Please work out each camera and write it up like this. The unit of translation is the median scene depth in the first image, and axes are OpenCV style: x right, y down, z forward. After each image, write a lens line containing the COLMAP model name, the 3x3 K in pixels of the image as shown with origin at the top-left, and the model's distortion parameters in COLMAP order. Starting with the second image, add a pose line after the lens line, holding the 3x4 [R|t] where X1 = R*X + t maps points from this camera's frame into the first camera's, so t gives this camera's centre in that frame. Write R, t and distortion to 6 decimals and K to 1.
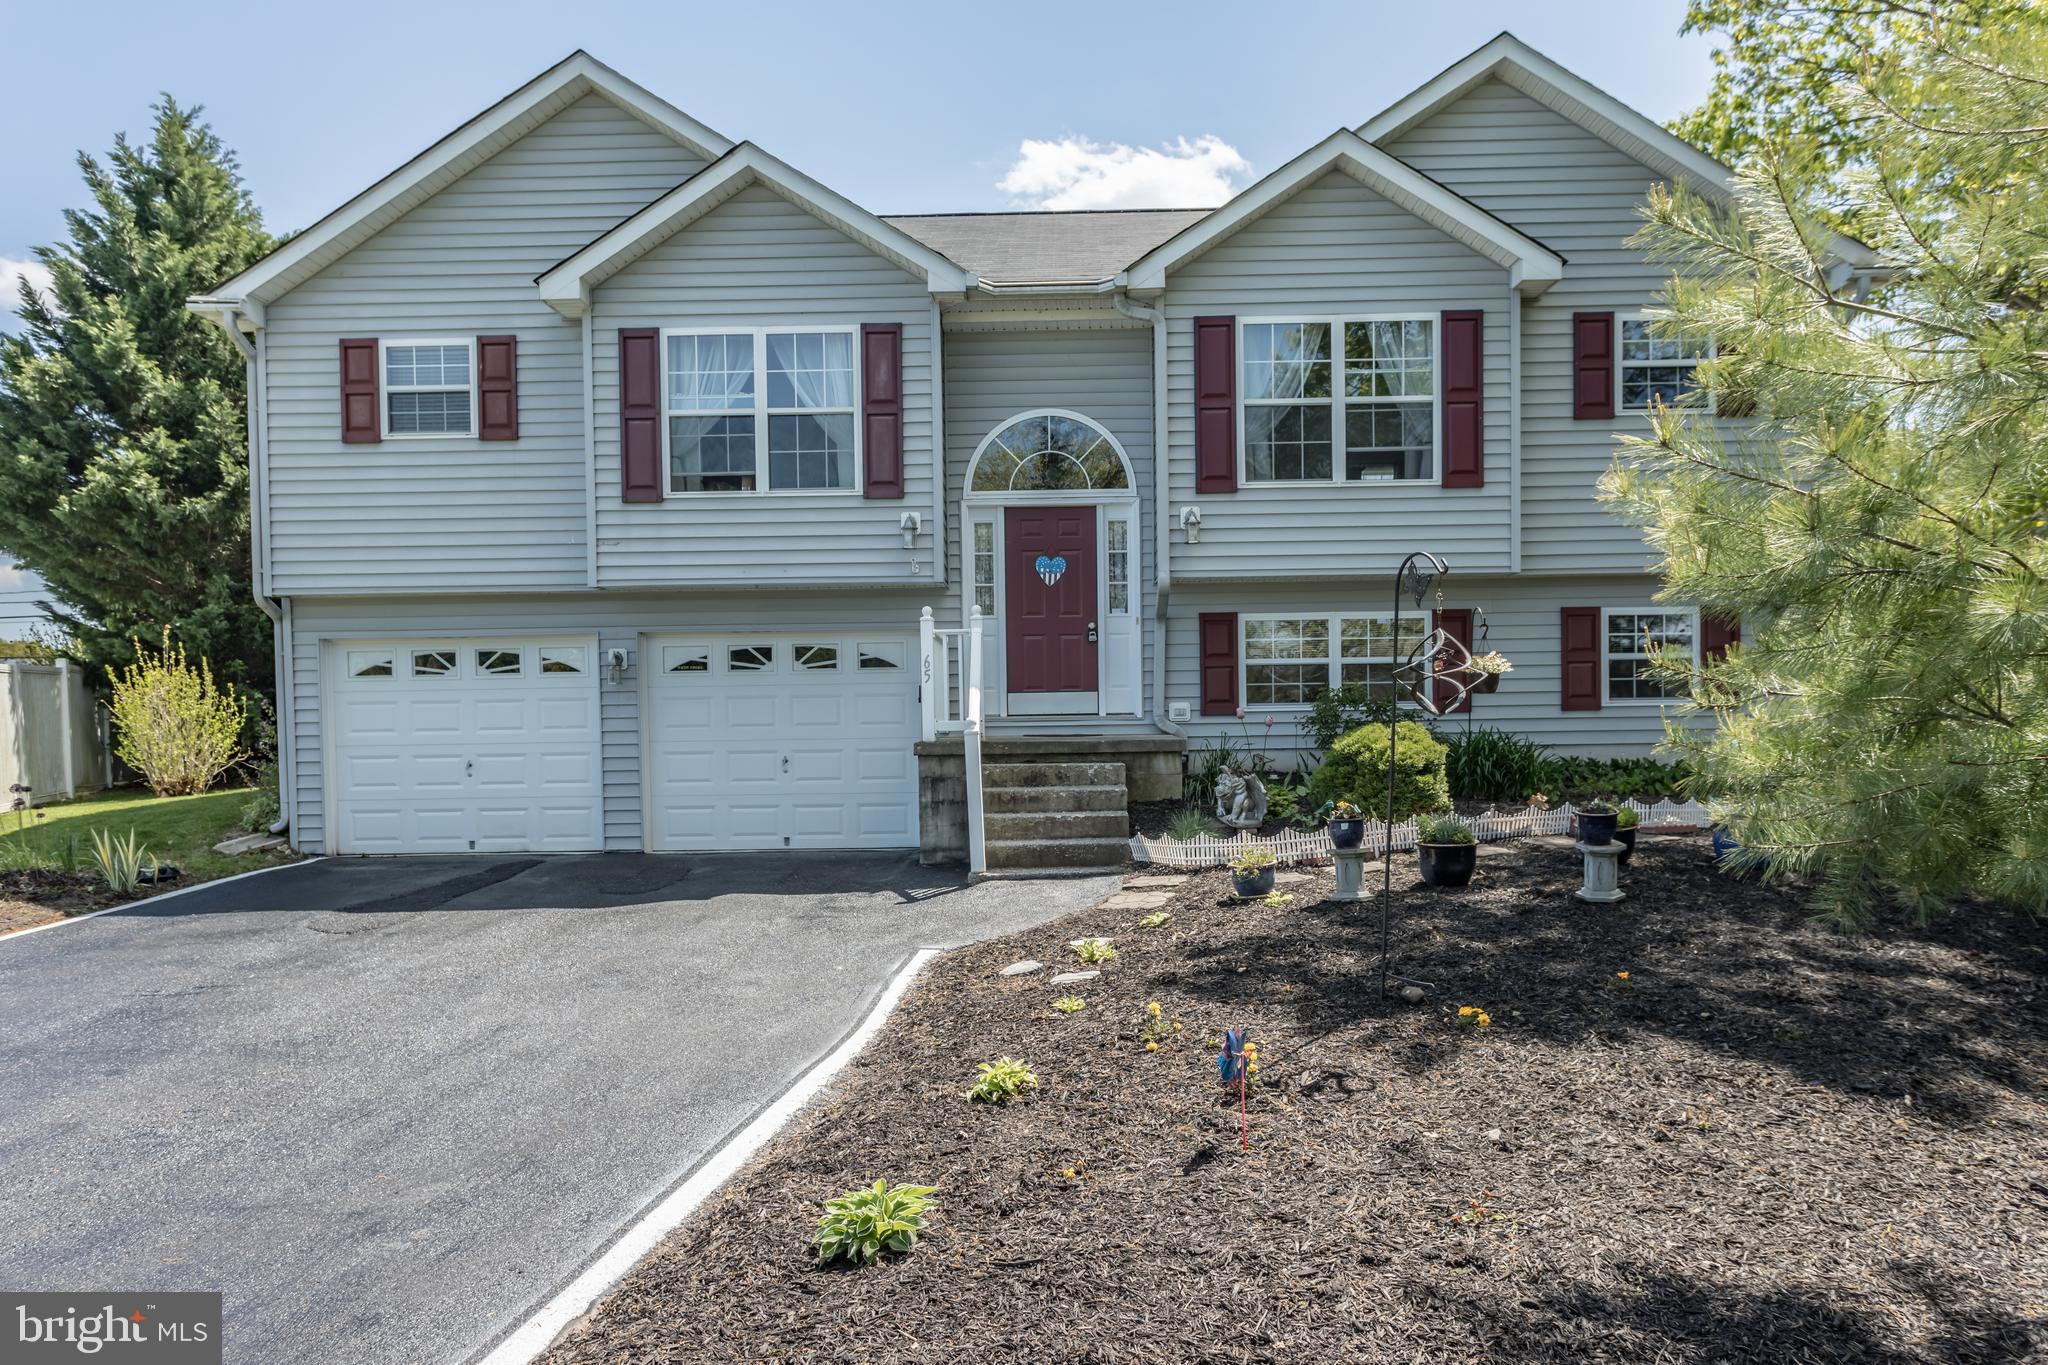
lens RADIAL K [[1397.9, 0, 1022.8], [0, 1397.9, 763.5], [0, 0, 1]] dist [-0.003769, 0.001449]
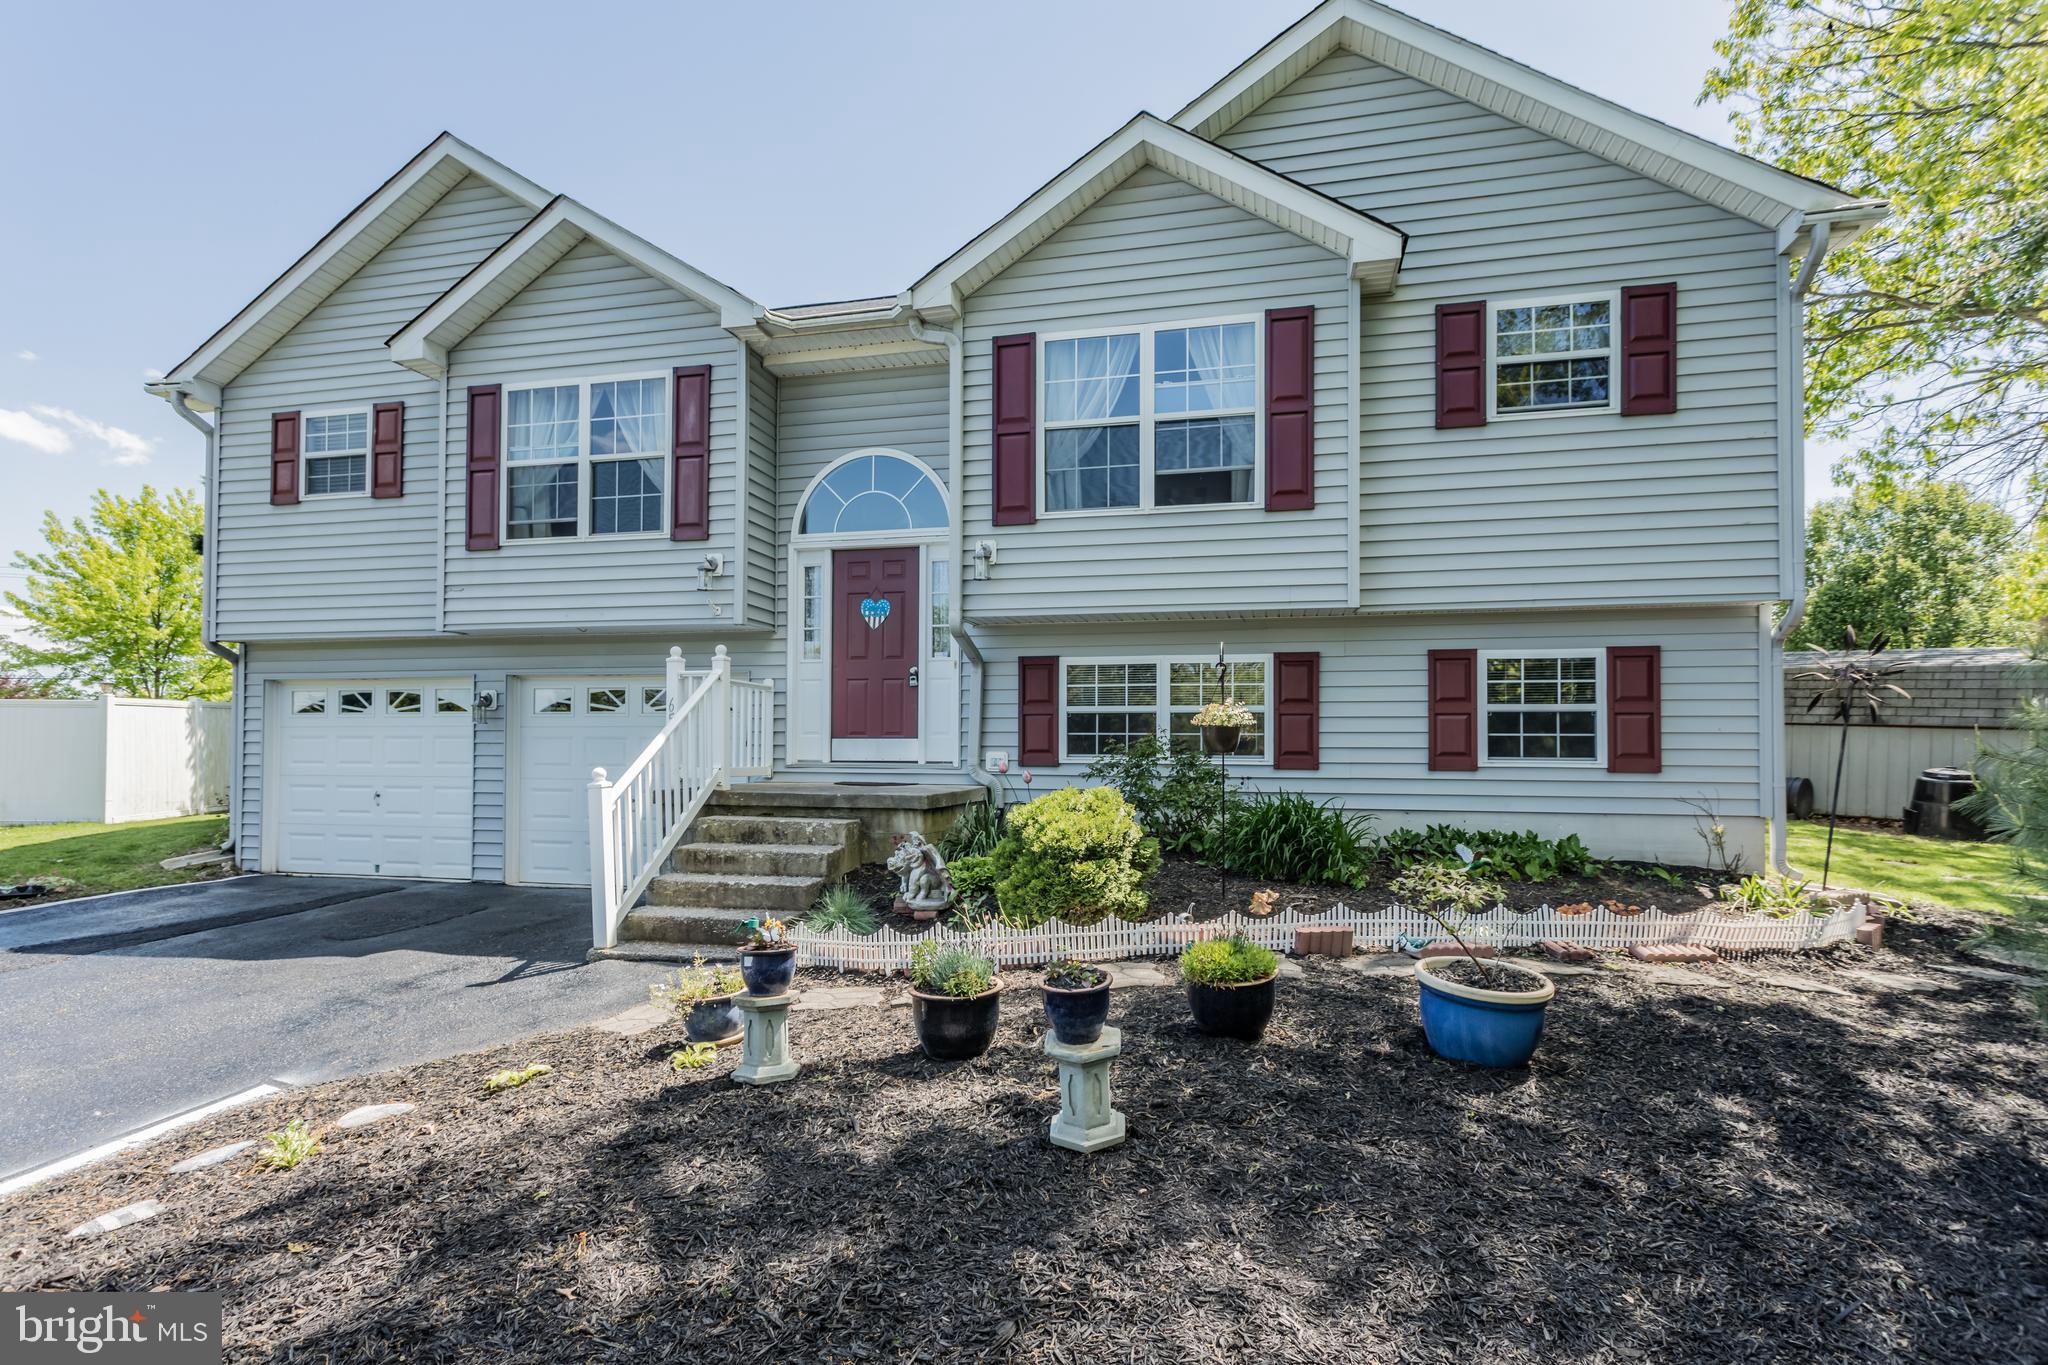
lens RADIAL K [[1011.1, 0, 1016.3], [0, 1011.1, 734.9], [0, 0, 1]] dist [0.001069, 0.000062]
pose [[0.976364, 0.016753, -0.215482, 0.282095], [-0.026714, 0.998701, -0.043397, -0.026835], [0.214475, 0.048127, 0.975543, 0.355002]]
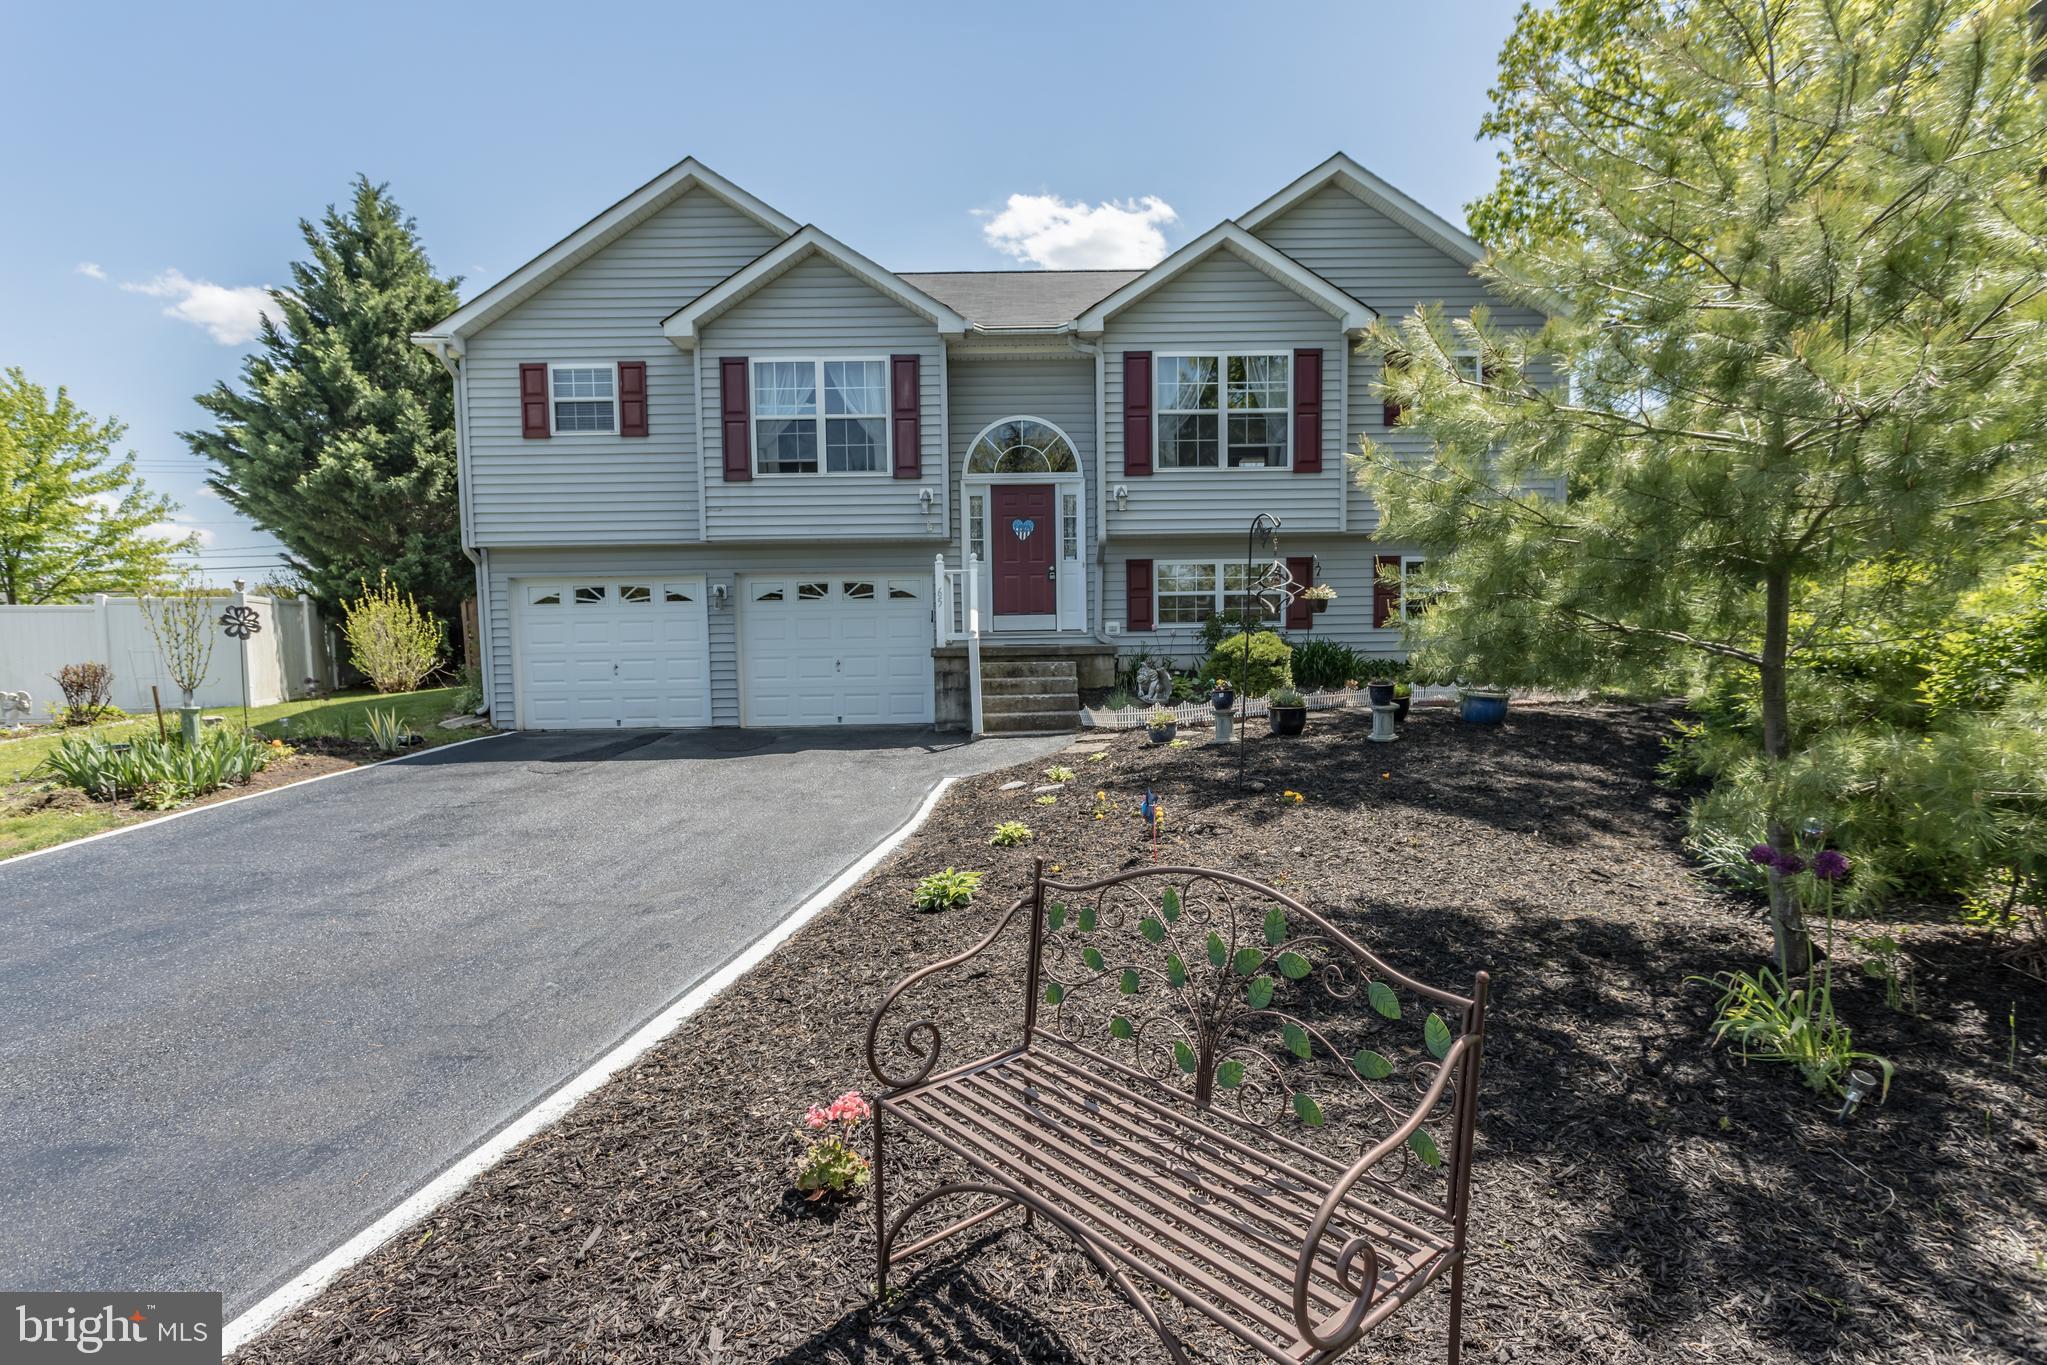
lens RADIAL K [[1065.7, 0, 1019.7], [0, 1065.7, 739.5], [0, 0, 1]] dist [-0.013044, 0.000651]
pose [[0.999591, -0.003308, 0.028412, -0.016222], [0.001797, 0.998591, 0.053031, 0.019730], [-0.028548, -0.052958, 0.998189, -0.107106]]
